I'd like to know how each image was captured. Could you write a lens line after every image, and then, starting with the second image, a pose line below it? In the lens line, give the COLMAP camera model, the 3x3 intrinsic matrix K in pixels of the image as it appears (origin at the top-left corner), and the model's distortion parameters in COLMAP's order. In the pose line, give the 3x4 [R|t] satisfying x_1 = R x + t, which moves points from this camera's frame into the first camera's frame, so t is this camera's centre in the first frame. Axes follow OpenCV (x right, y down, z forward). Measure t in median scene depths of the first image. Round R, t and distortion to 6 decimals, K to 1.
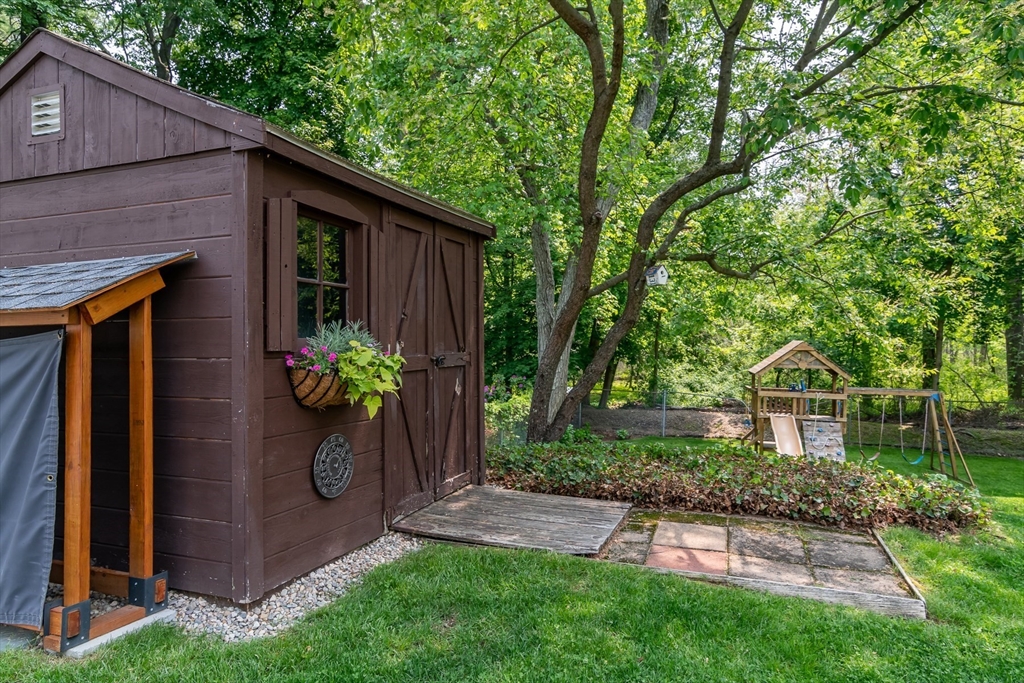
lens RADIAL K [[623.4, 0, 512.0], [0, 623.4, 341.5], [0, 0, 1]] dist [0.000594, 0.000436]
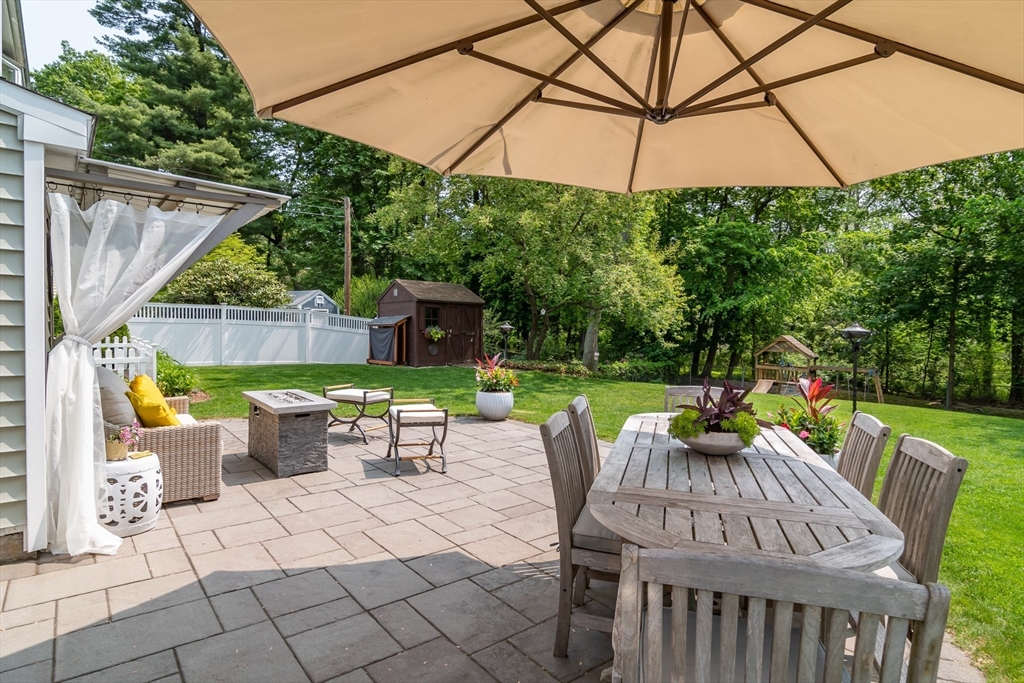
lens RADIAL K [[532.0, 0, 512.0], [0, 532.0, 341.5], [0, 0, 1]] dist [0.001375, 0.000274]
pose [[0.875151, 0.027335, -0.483077, 2.934210], [-0.019112, 0.999577, 0.021936, -0.005543], [0.483472, -0.009965, 0.875303, -3.186096]]
